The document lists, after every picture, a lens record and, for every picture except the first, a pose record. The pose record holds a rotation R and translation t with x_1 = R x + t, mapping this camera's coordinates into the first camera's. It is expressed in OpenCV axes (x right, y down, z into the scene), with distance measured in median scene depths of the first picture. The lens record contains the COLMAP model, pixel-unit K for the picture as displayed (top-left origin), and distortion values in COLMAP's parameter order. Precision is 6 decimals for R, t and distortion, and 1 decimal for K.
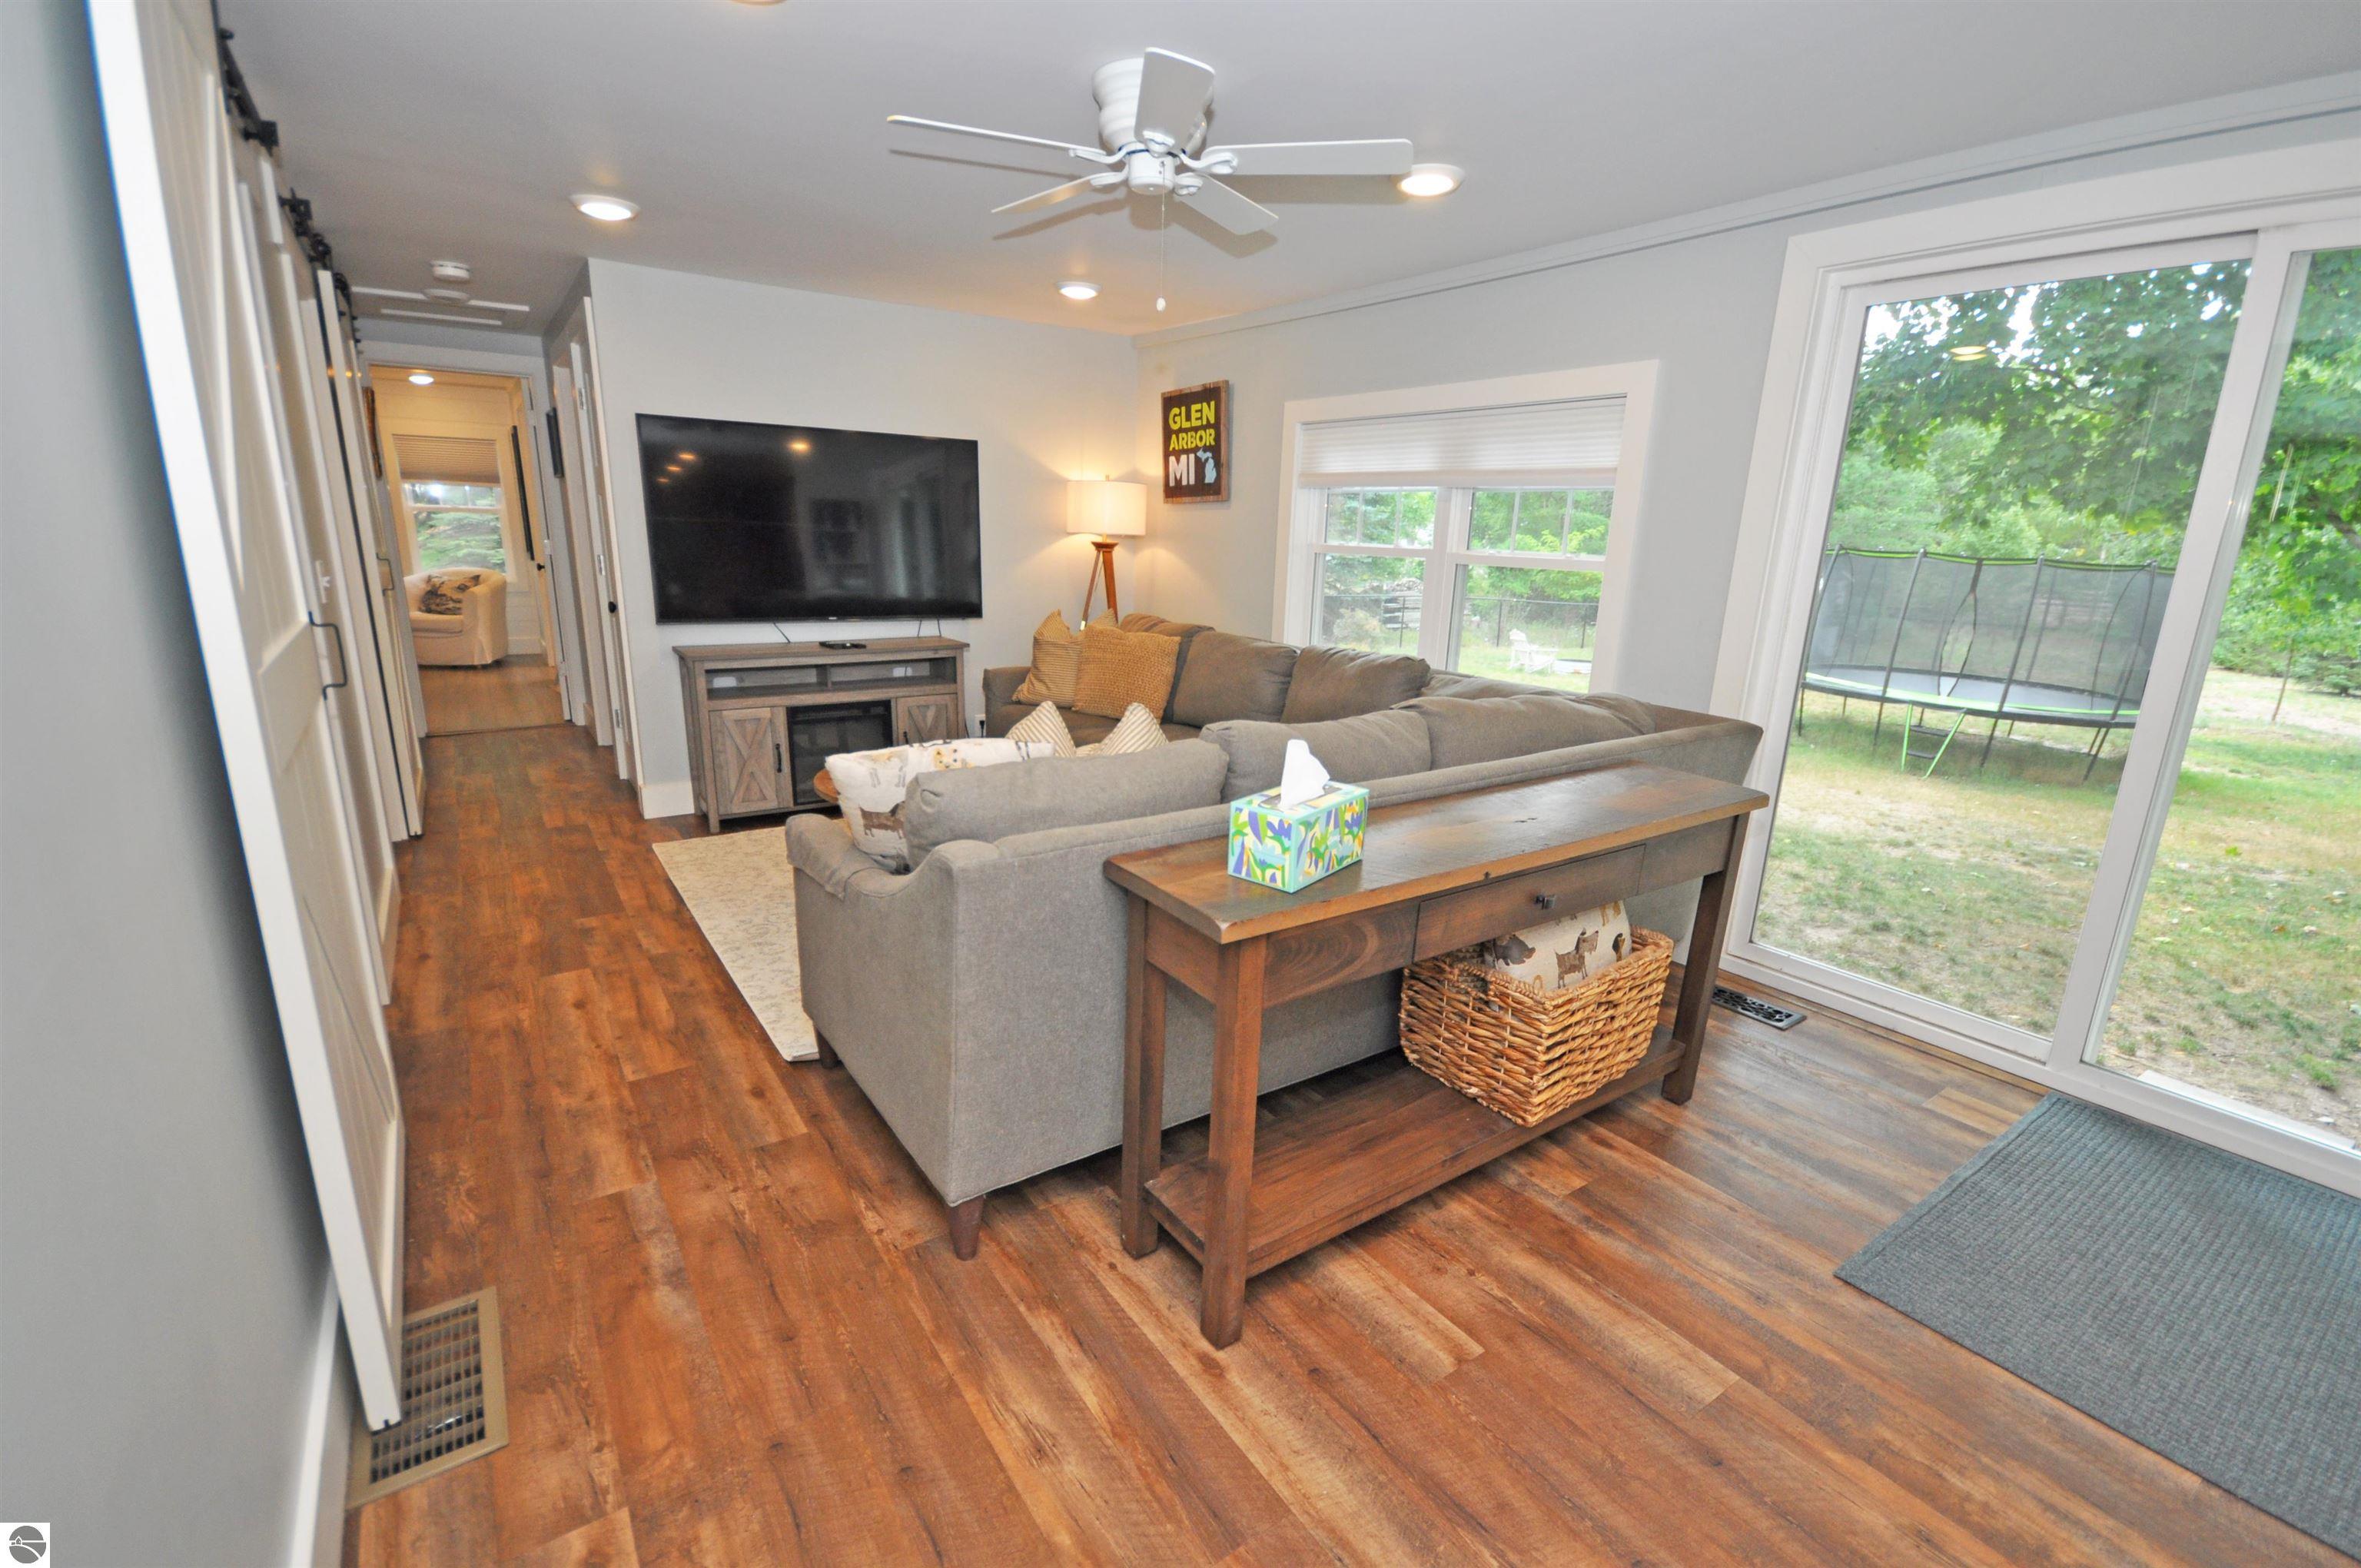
lens RADIAL K [[1034.6, 0, 1183.1], [0, 1034.6, 804.4], [0, 0, 1]] dist [0.018373, -0.015610]
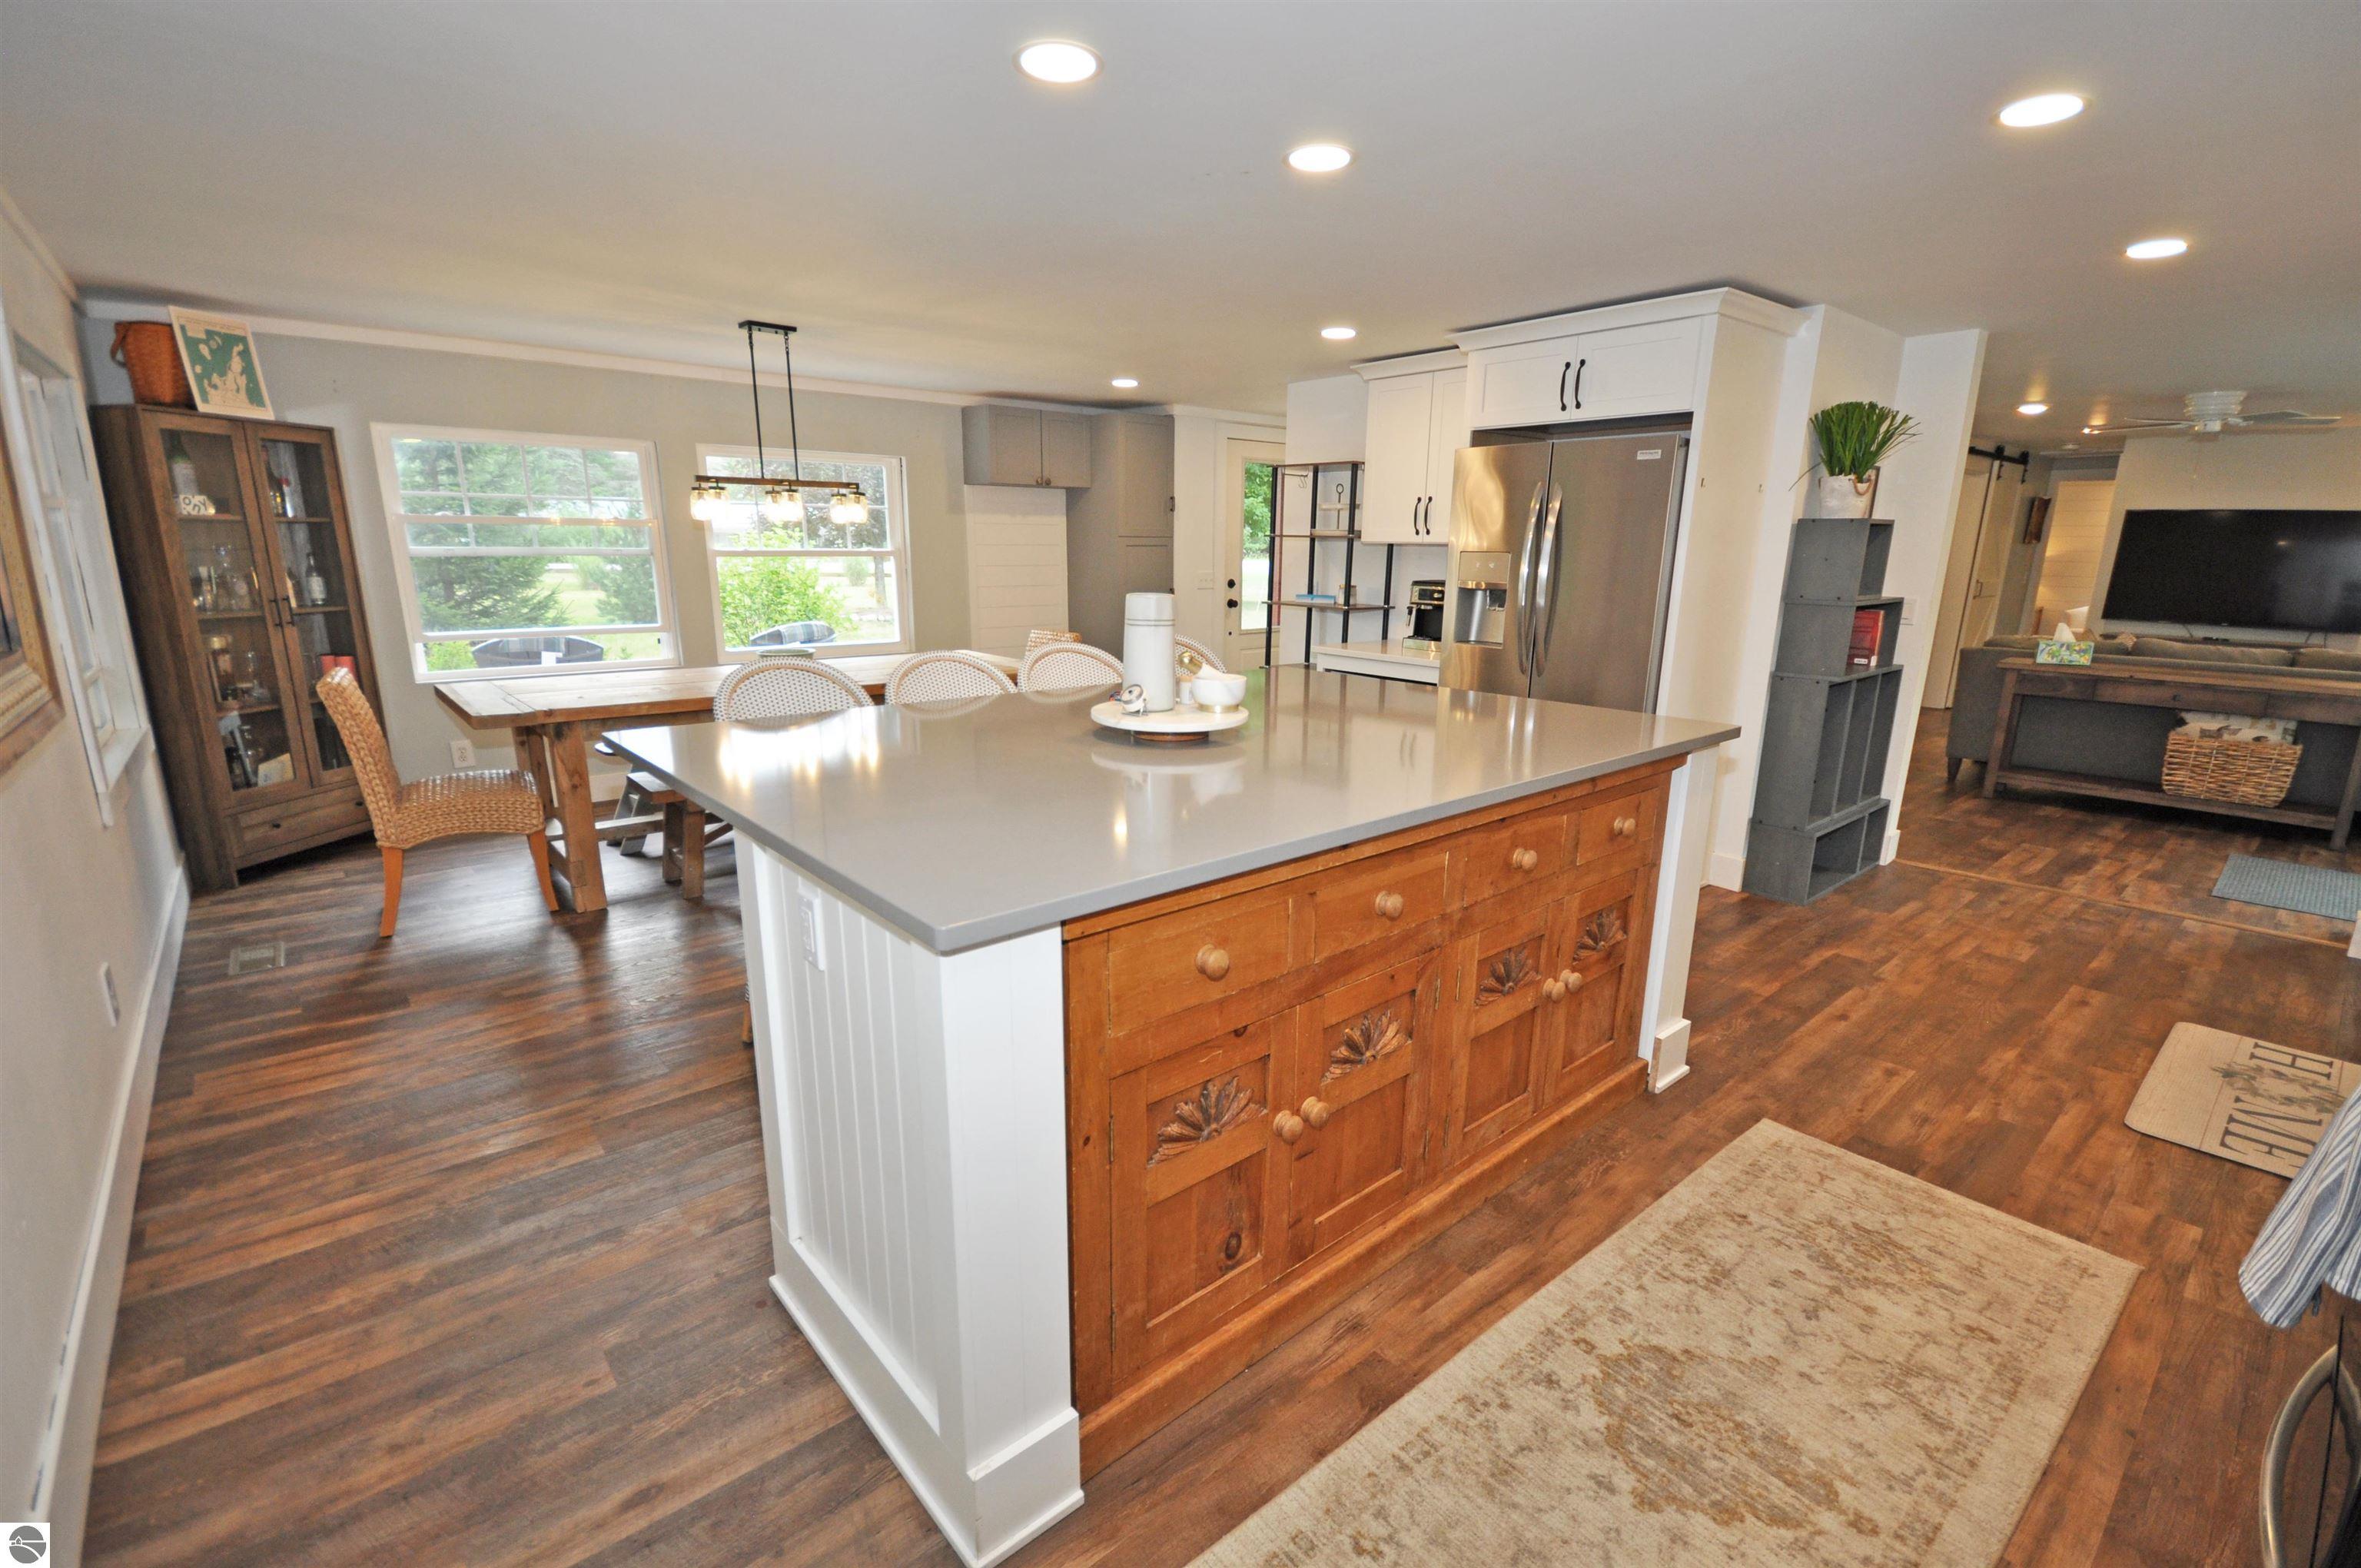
lens RADIAL K [[1034.6, 0, 1183.1], [0, 1034.6, 804.4], [0, 0, 1]] dist [0.018373, -0.015610]
pose [[0.109449, 0.216137, -0.970209, 1.263030], [-0.262457, 0.947717, 0.181519, 0.250790], [0.958717, 0.234771, 0.160454, -0.854109]]
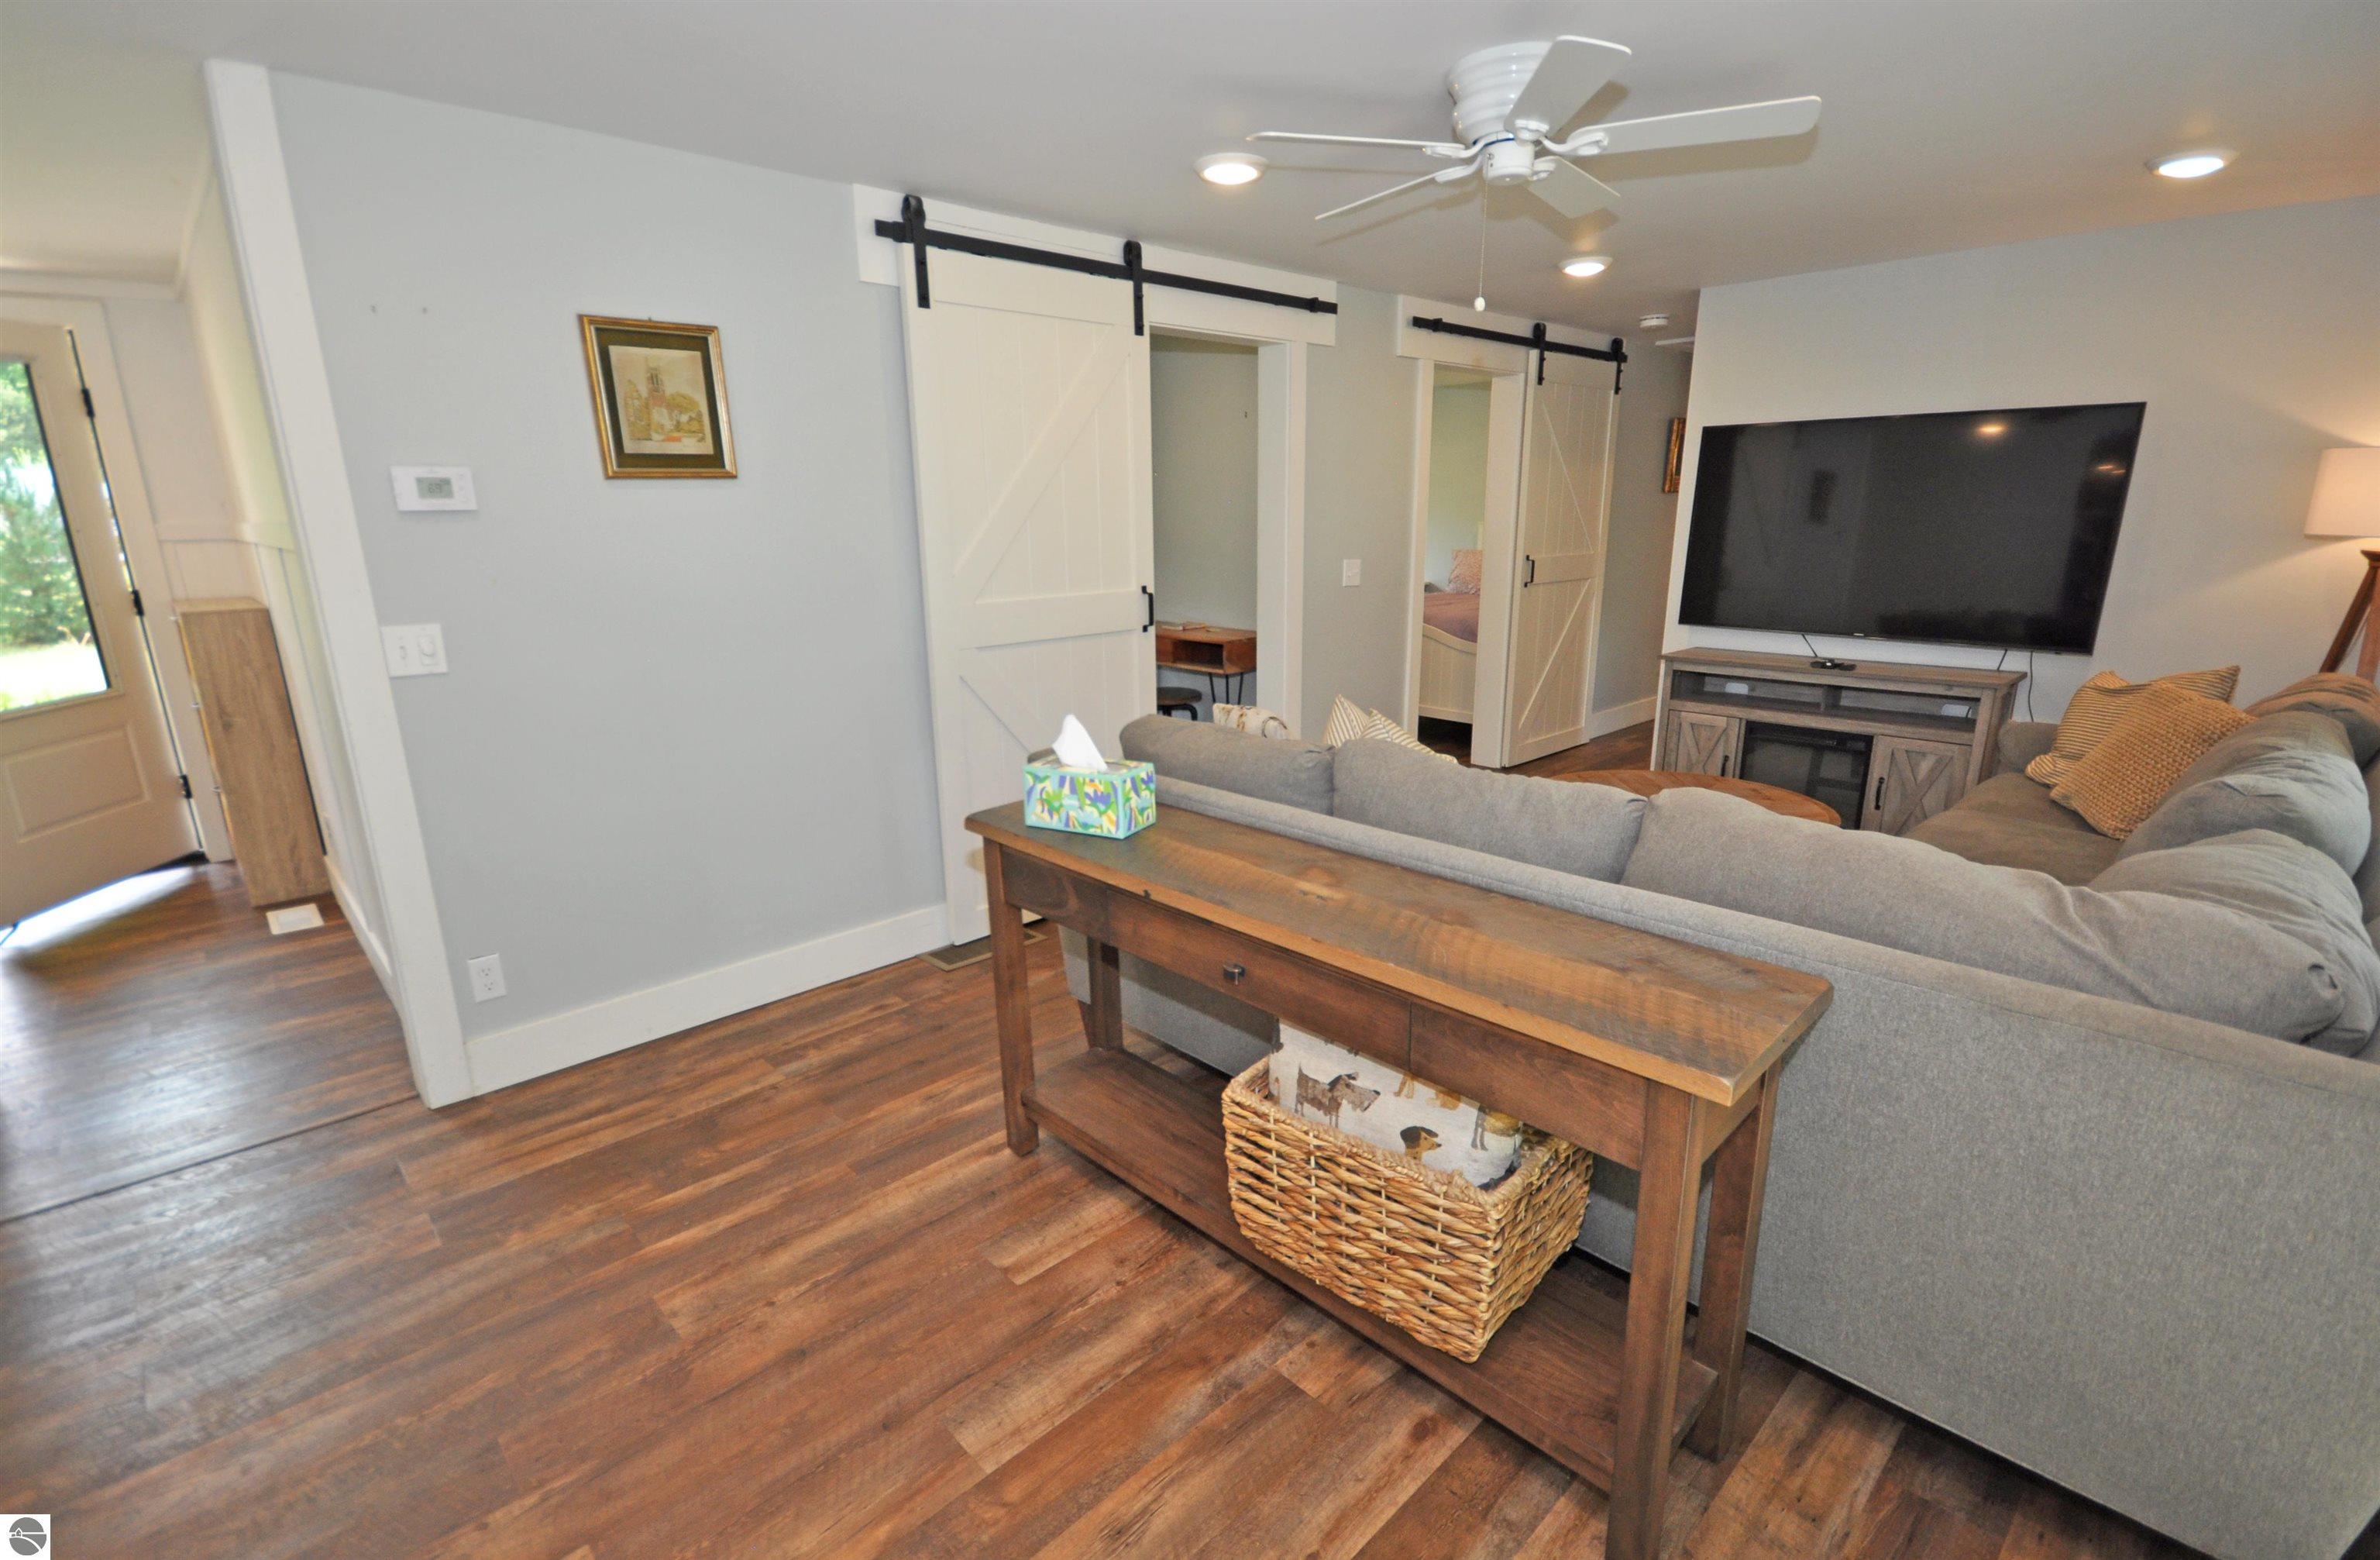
lens RADIAL K [[1081.8, 0, 1196.9], [0, 1081.8, 807.8], [0, 0, 1]] dist [0.001077, -0.000089]
pose [[0.163383, 0.236326, -0.957839, 0.535656], [-0.241955, 0.950833, 0.193326, -0.092793], [0.956433, 0.200168, 0.212530, 0.343366]]
